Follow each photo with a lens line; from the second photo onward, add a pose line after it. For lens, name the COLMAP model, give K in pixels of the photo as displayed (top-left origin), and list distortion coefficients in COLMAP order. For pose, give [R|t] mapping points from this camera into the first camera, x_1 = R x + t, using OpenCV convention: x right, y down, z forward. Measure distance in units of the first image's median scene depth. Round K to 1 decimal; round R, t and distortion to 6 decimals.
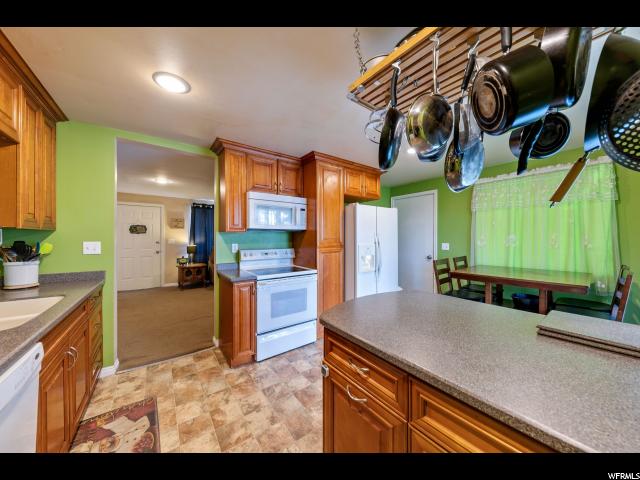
lens RADIAL K [[222.7, 0, 317.0], [0, 222.7, 223.4], [0, 0, 1]] dist [-0.000964, -0.000932]
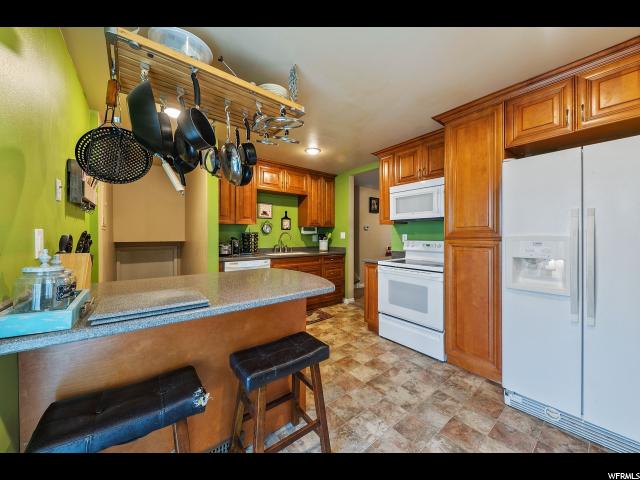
lens RADIAL K [[230.9, 0, 320.7], [0, 230.9, 237.7], [0, 0, 1]] dist [-0.010547, 0.000062]
pose [[0.017666, 0.016100, -0.999714, 0.903437], [0.080920, 0.996567, 0.017480, 0.070885], [0.996564, -0.081206, 0.016303, 0.708341]]
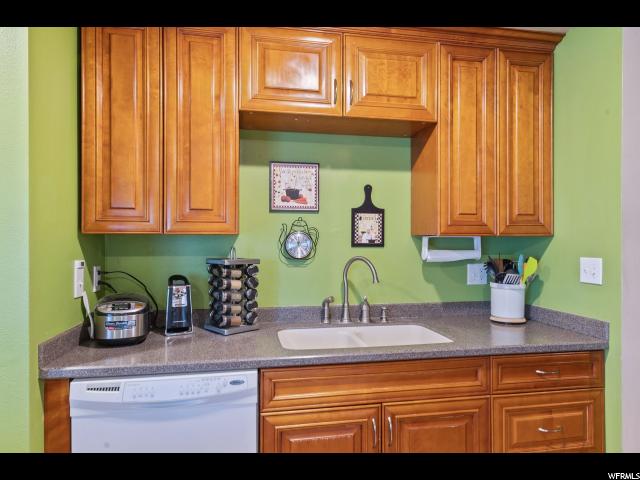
lens RADIAL K [[409.9, 0, 314.4], [0, 409.9, 237.1], [0, 0, 1]] dist [-0.007870, 0.001639]
pose [[-0.448824, -0.001724, -0.893618, 0.039086], [0.076664, 0.996237, -0.040427, 0.026330], [0.890325, -0.086653, -0.447003, 0.794493]]
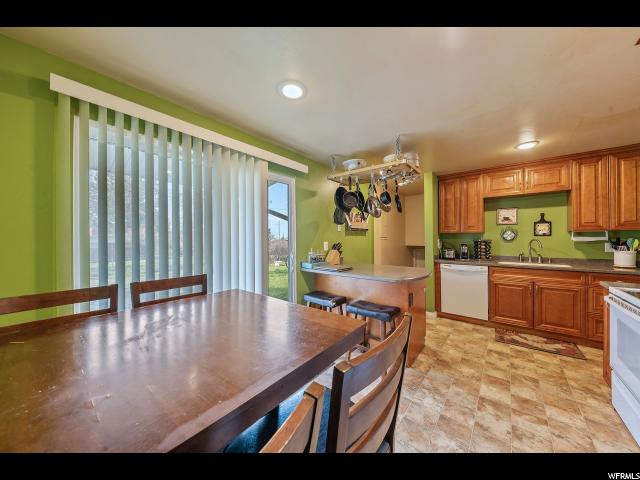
lens RADIAL K [[222.7, 0, 321.0], [0, 222.7, 239.2], [0, 0, 1]] dist [-0.000964, -0.000932]
pose [[-0.971110, 0.016694, -0.238047, 0.826321], [0.034952, 0.996742, -0.072685, 0.094322], [0.236058, -0.078905, -0.968530, 1.506112]]
